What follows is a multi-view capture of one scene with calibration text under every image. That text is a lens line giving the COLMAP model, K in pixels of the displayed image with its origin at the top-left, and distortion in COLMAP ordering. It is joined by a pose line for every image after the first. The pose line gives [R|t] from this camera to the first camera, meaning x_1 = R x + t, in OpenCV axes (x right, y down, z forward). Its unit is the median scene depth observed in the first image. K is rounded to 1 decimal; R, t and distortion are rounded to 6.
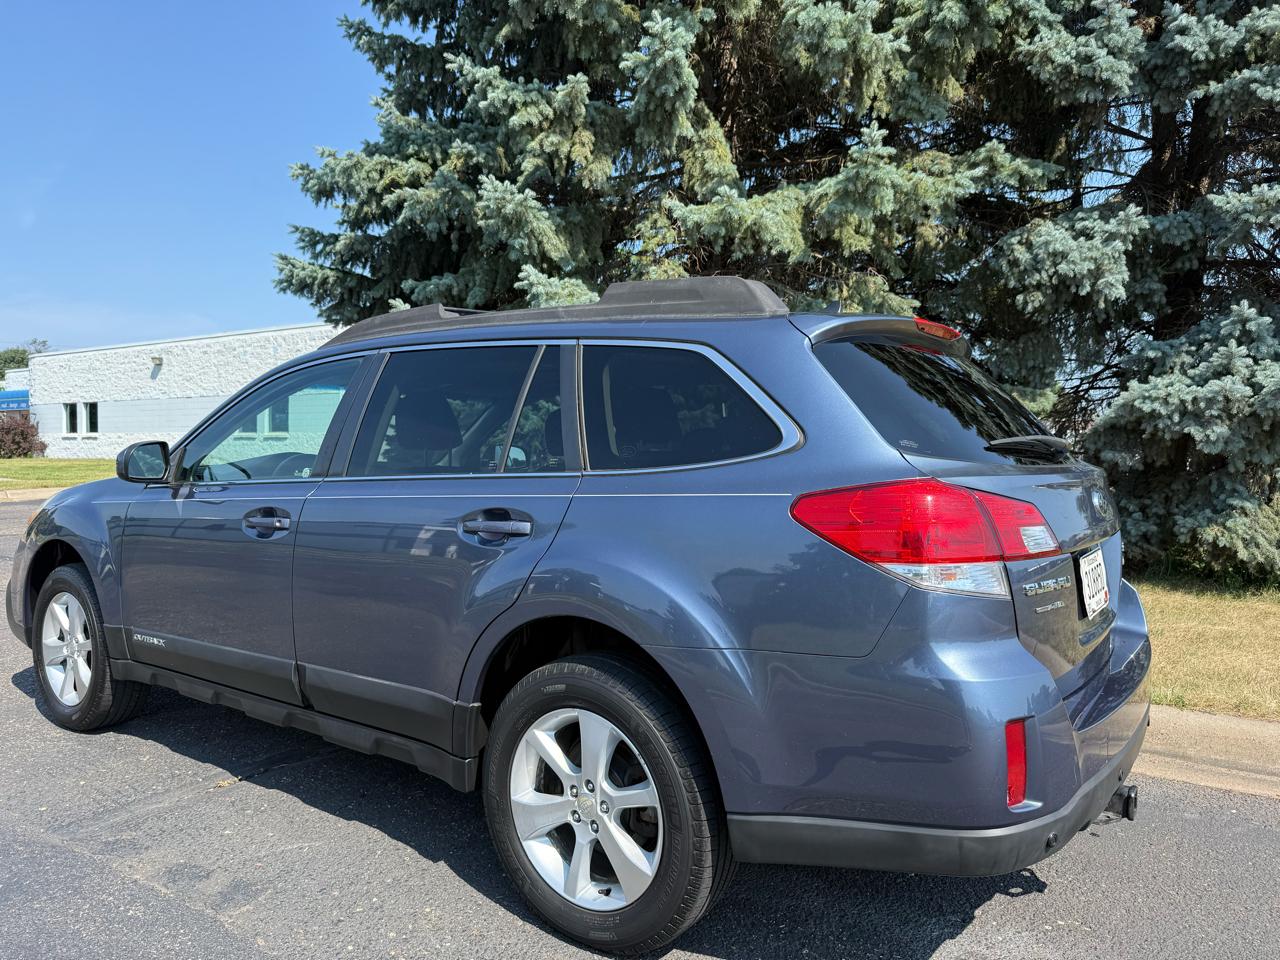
lens RADIAL K [[910.4, 0, 630.9], [0, 910.4, 470.5], [0, 0, 1]] dist [0.031631, -0.033254]
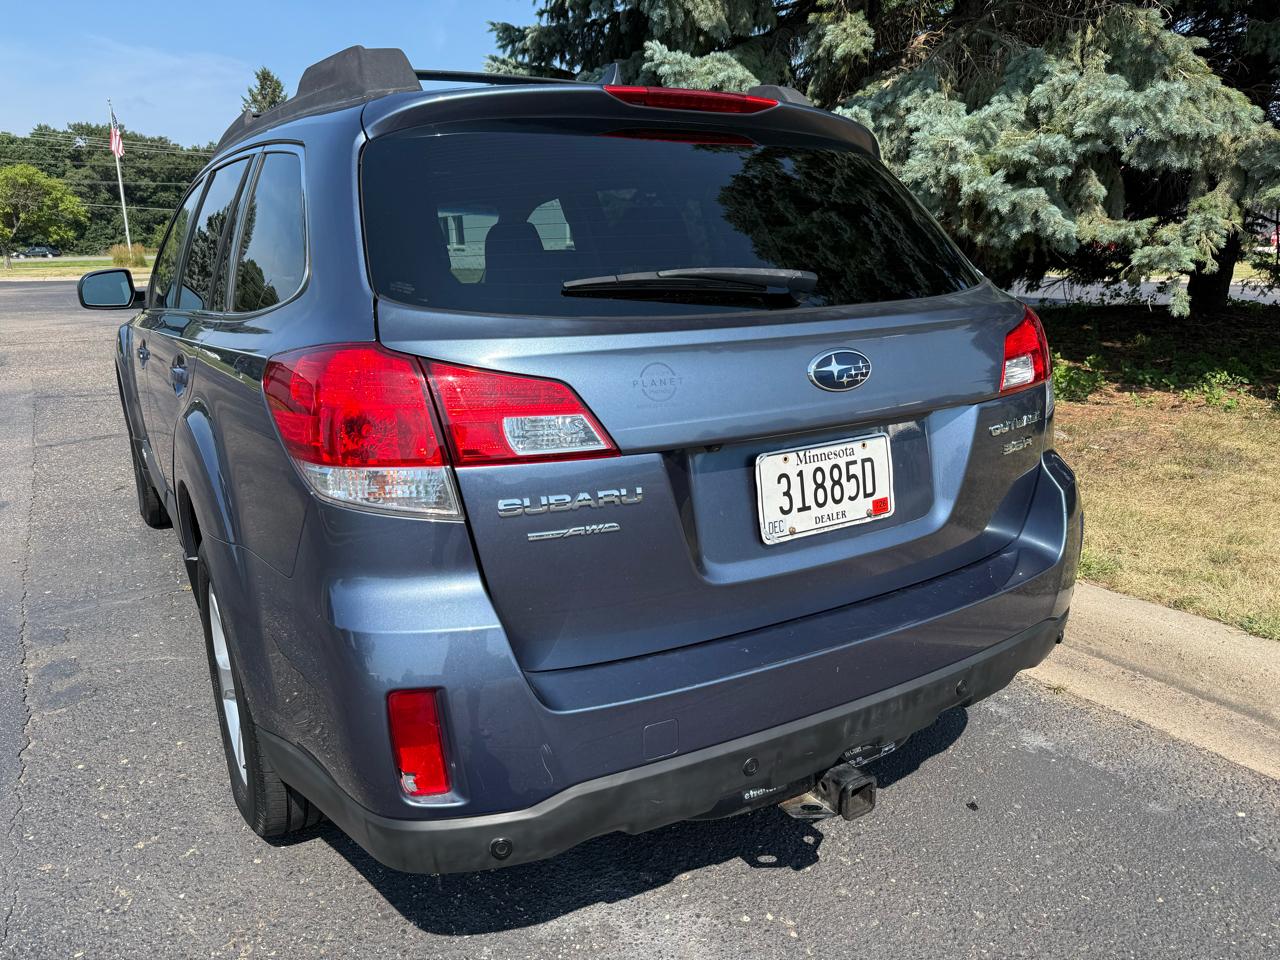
lens RADIAL K [[910.4, 0, 624.3], [0, 910.4, 473.6], [0, 0, 1]] dist [0.031631, -0.033254]
pose [[0.921193, 0.076110, -0.381590, 0.220389], [0.008103, 0.976718, 0.214375, -0.011570], [0.389022, -0.200572, 0.899129, 0.120816]]
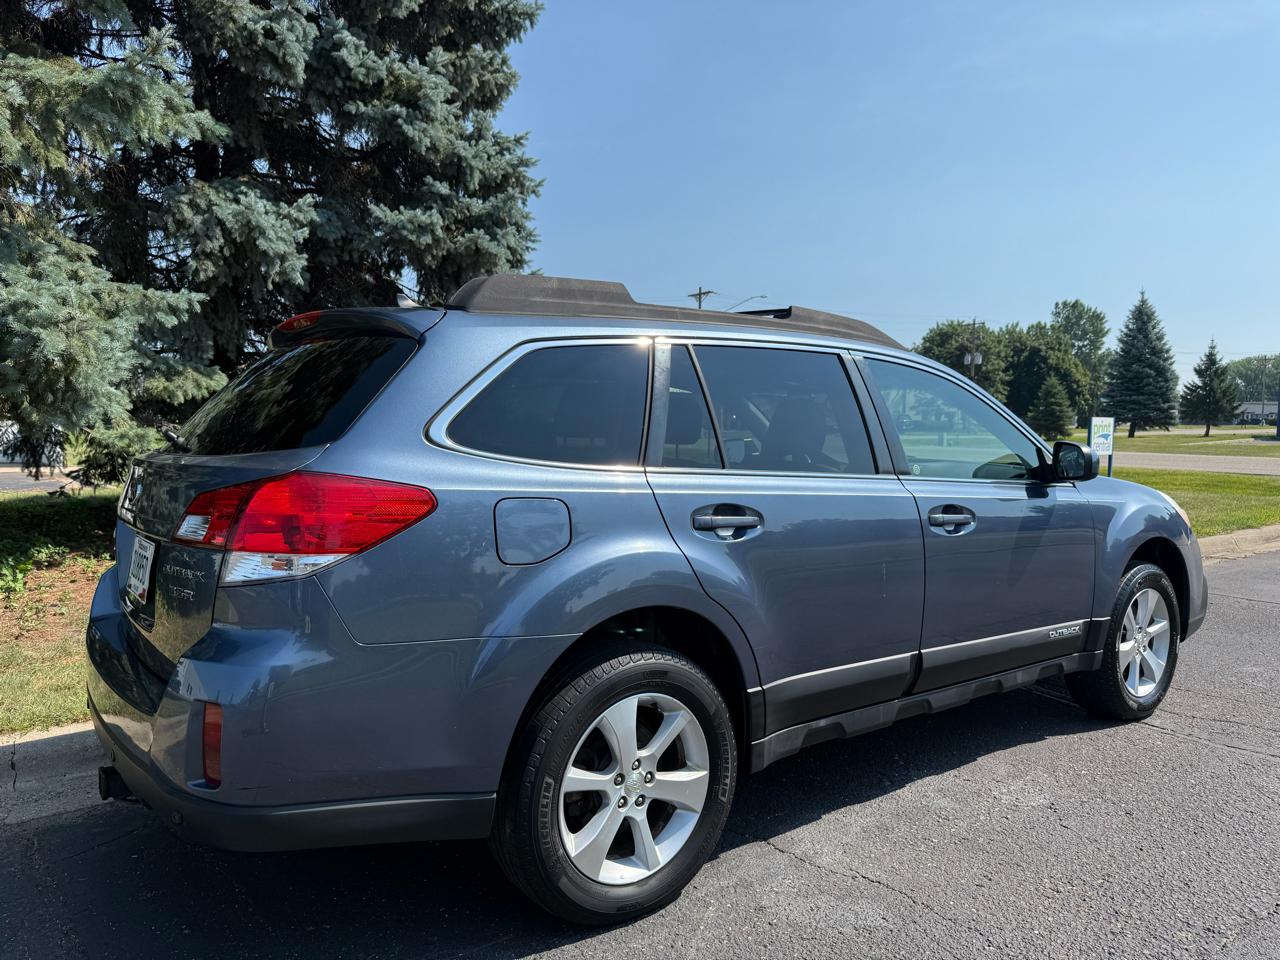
lens RADIAL K [[910.4, 0, 648.7], [0, 910.4, 480.4], [0, 0, 1]] dist [0.031631, -0.033254]
pose [[0.300090, -0.064100, 0.951755, -0.363943], [0.025927, 0.997919, 0.059034, -0.016681], [-0.953558, 0.006960, 0.301128, 0.325764]]
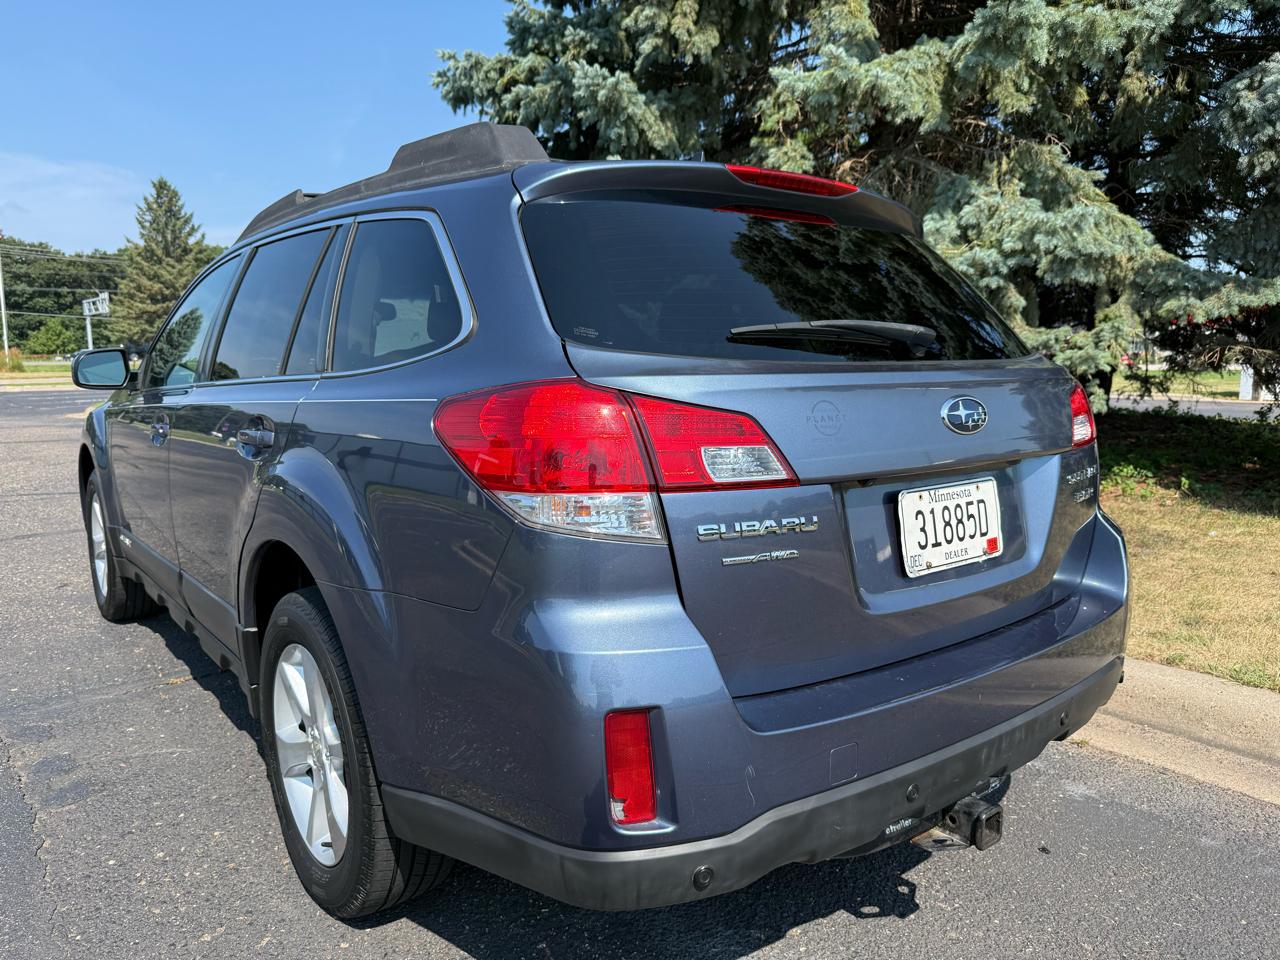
lens RADIAL K [[910.4, 0, 631.4], [0, 910.4, 478.7], [0, 0, 1]] dist [0.031631, -0.033254]
pose [[0.960997, 0.029314, -0.274999, 0.162735], [-0.001348, 0.994851, 0.101336, 0.004535], [0.276554, -0.097012, 0.956089, 0.087333]]
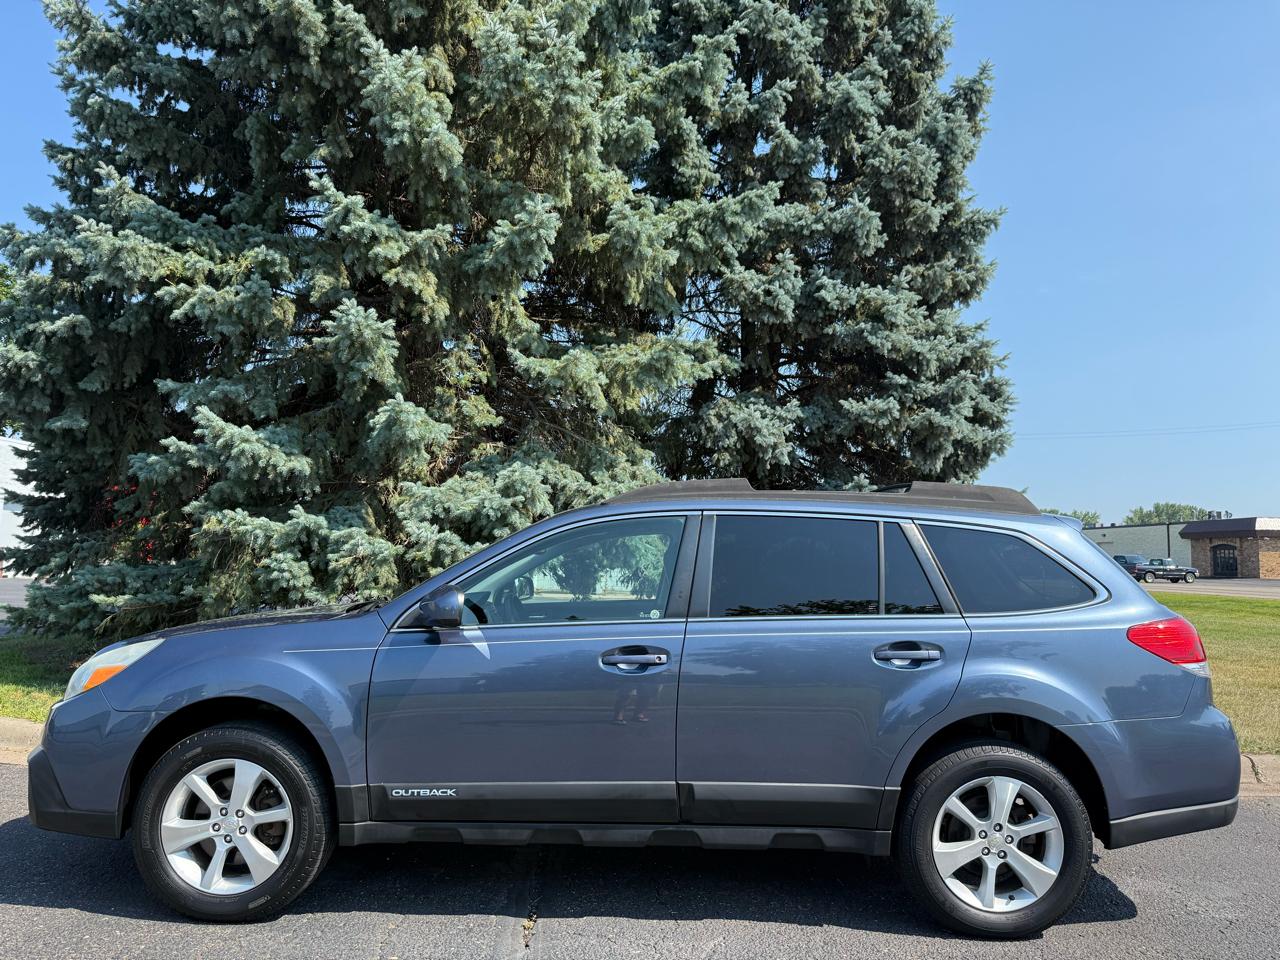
lens RADIAL K [[910.4, 0, 632.3], [0, 910.4, 482.8], [0, 0, 1]] dist [0.031631, -0.033254]
pose [[0.806458, 0.056953, 0.588542, -0.486230], [0.002983, 0.994946, -0.100368, -0.022588], [-0.591283, 0.082698, 0.802213, 0.034898]]
